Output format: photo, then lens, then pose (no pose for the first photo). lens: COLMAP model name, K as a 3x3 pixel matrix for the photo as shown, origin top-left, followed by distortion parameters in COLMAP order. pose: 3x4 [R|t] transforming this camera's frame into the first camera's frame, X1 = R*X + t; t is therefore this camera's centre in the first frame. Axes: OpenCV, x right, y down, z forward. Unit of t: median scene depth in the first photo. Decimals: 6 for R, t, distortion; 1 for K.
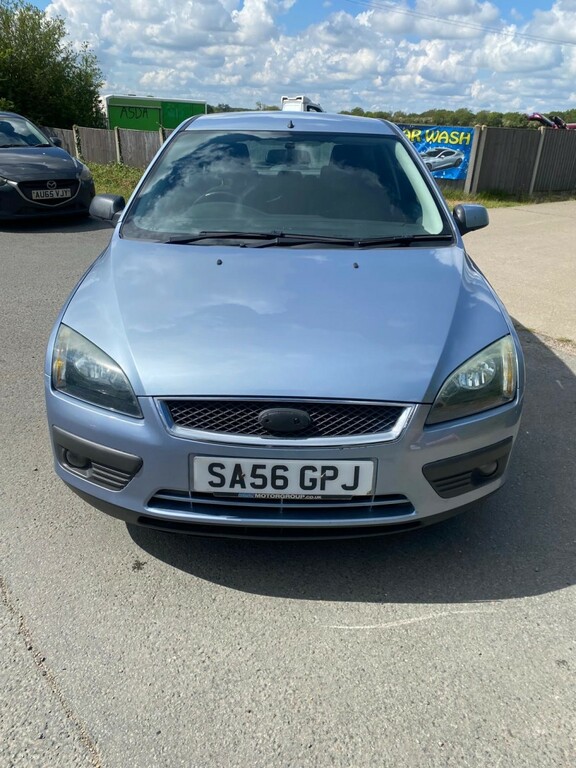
lens RADIAL K [[568.6, 0, 286.3], [0, 568.6, 378.9], [0, 0, 1]] dist [0.023272, -0.015161]
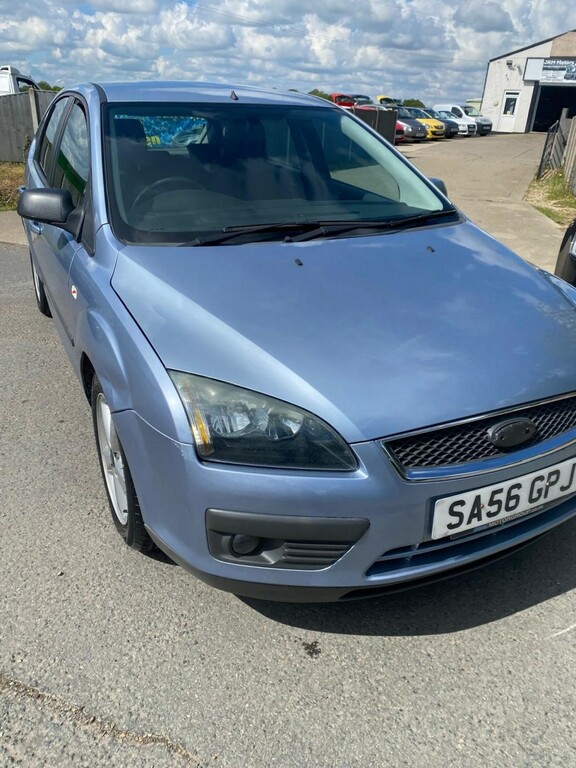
lens RADIAL K [[568.6, 0, 286.0], [0, 568.6, 383.3], [0, 0, 1]] dist [0.023272, -0.015161]
pose [[0.898711, -0.188507, 0.395959, -0.639172], [0.172766, 0.982072, 0.075414, -0.126437], [-0.403076, 0.000633, 0.915166, 0.331321]]
